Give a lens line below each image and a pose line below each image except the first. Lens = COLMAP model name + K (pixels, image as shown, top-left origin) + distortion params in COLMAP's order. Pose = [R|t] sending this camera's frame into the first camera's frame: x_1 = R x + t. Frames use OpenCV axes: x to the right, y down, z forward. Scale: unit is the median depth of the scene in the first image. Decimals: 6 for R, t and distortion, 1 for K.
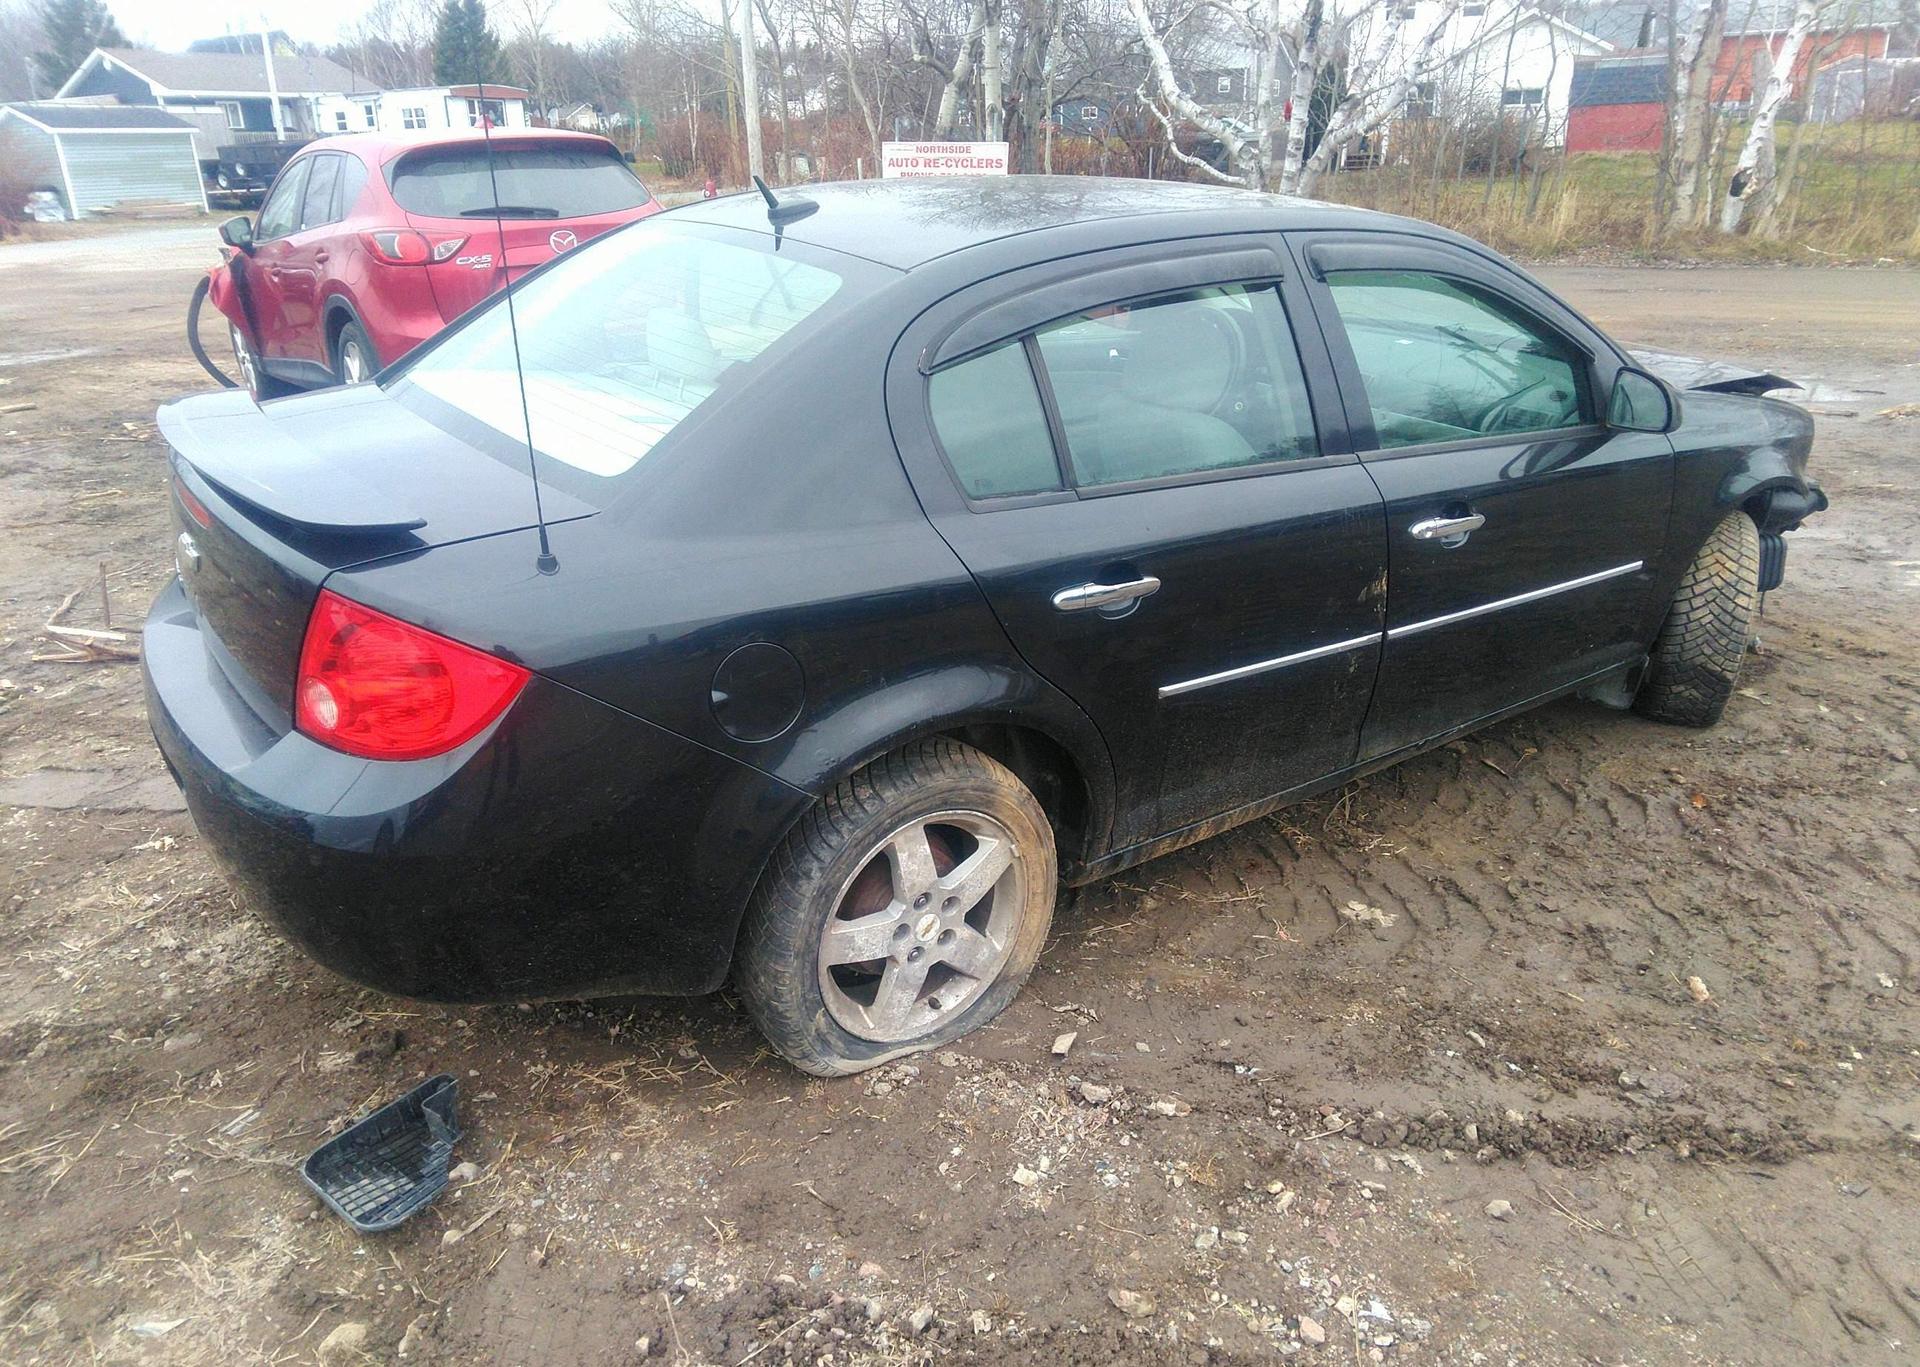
lens RADIAL K [[1399.0, 0, 957.5], [0, 1399.0, 721.1], [0, 0, 1]] dist [0.067577, -0.098933]
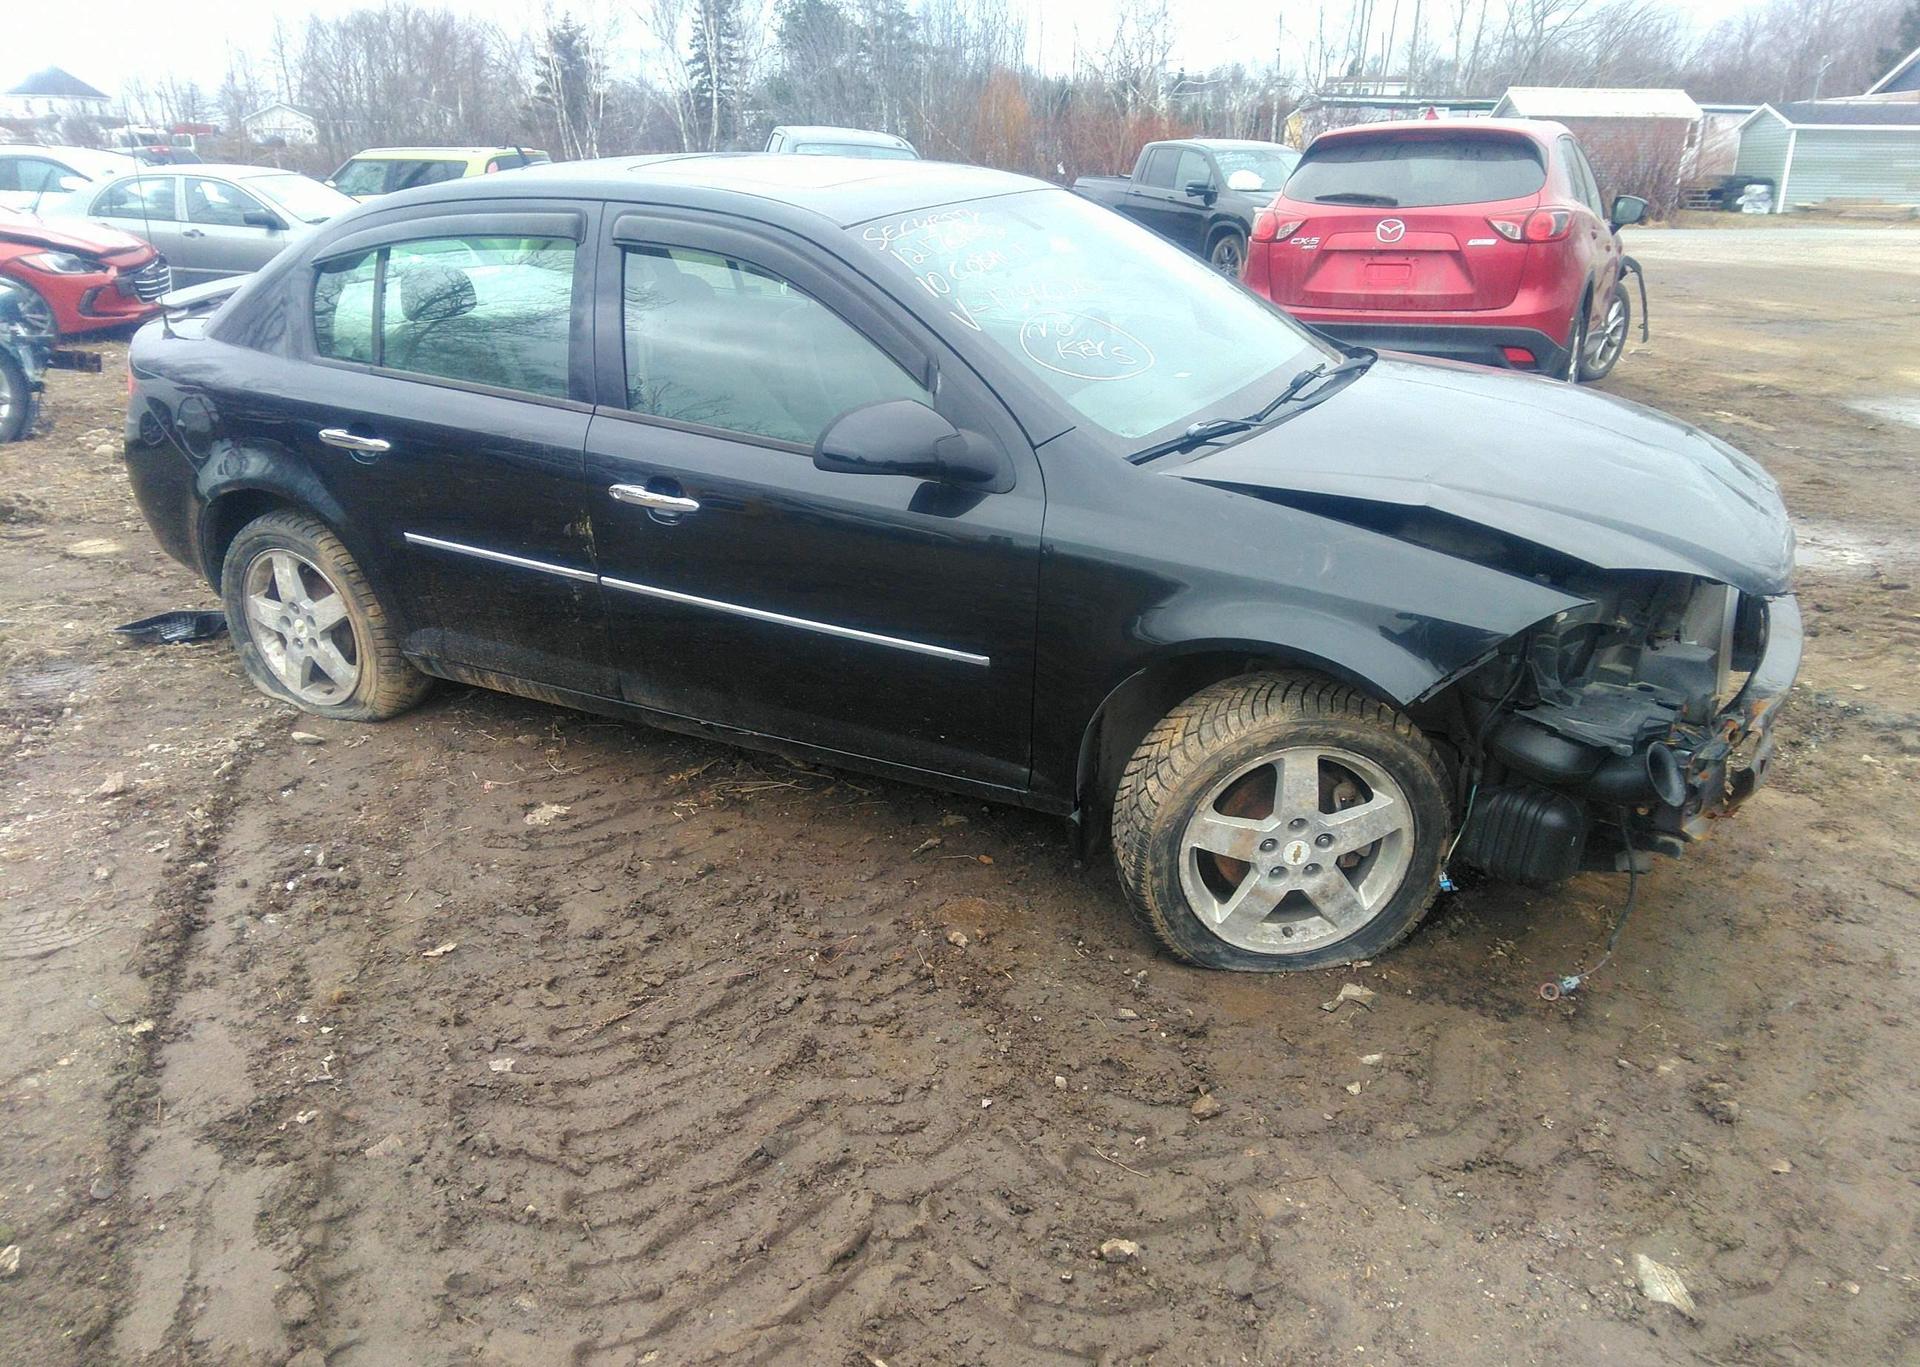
lens RADIAL K [[1399.0, 0, 957.5], [0, 1399.0, 721.1], [0, 0, 1]] dist [0.067577, -0.098933]
pose [[0.423661, 0.352751, -0.834313, 1.425430], [-0.351657, 0.912866, 0.207394, -0.296046], [0.834775, 0.205527, 0.510793, 0.730927]]
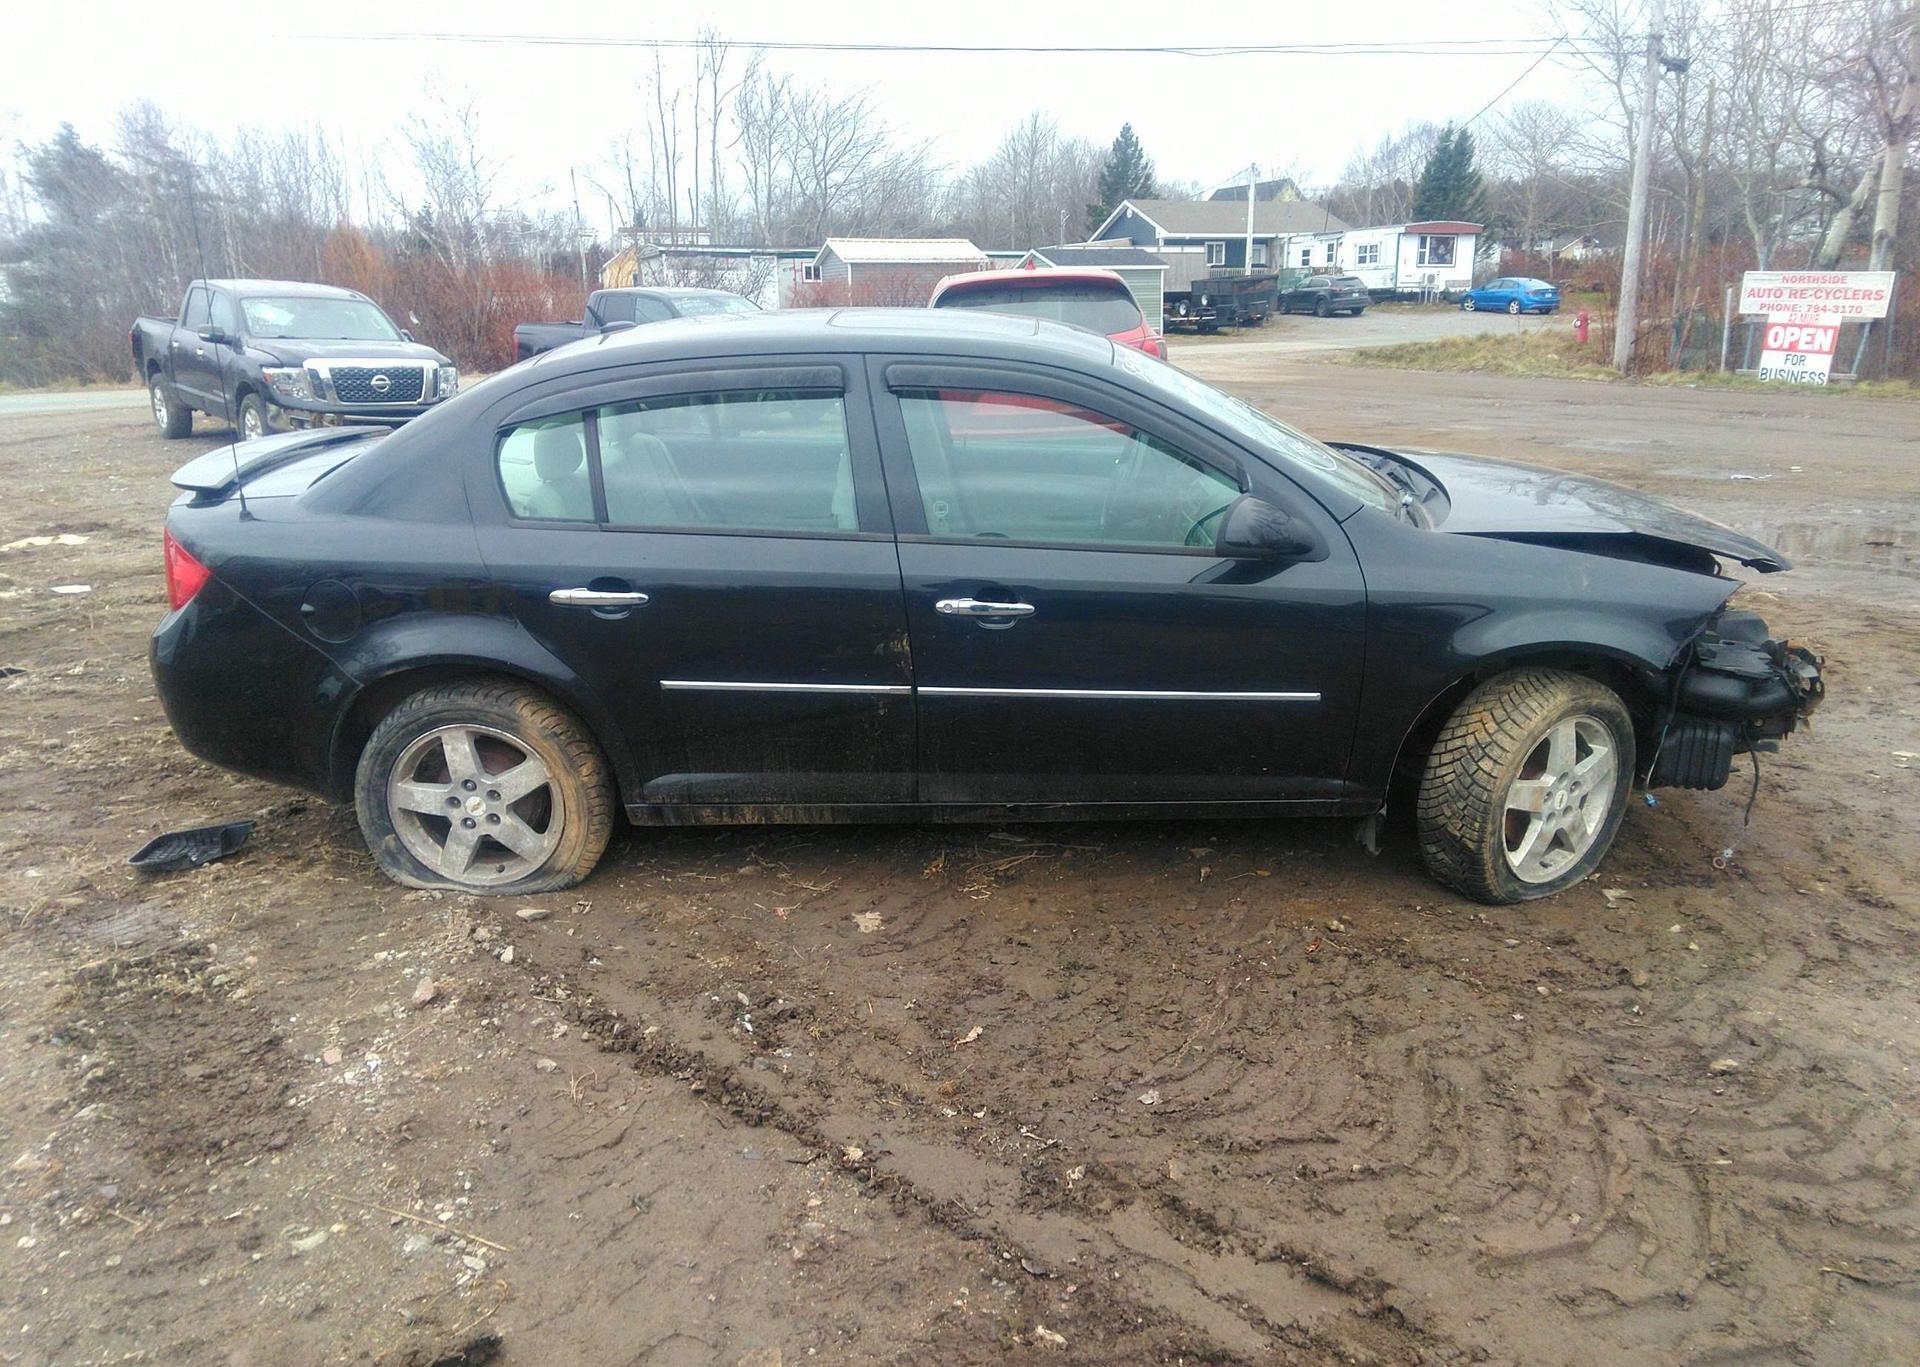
lens RADIAL K [[1399.0, 0, 957.5], [0, 1399.0, 721.1], [0, 0, 1]] dist [0.067577, -0.098933]
pose [[0.788981, 0.179955, -0.587473, 1.071663], [-0.227513, 0.973748, -0.007272, -0.036948], [0.570742, 0.139395, 0.809211, 0.078939]]
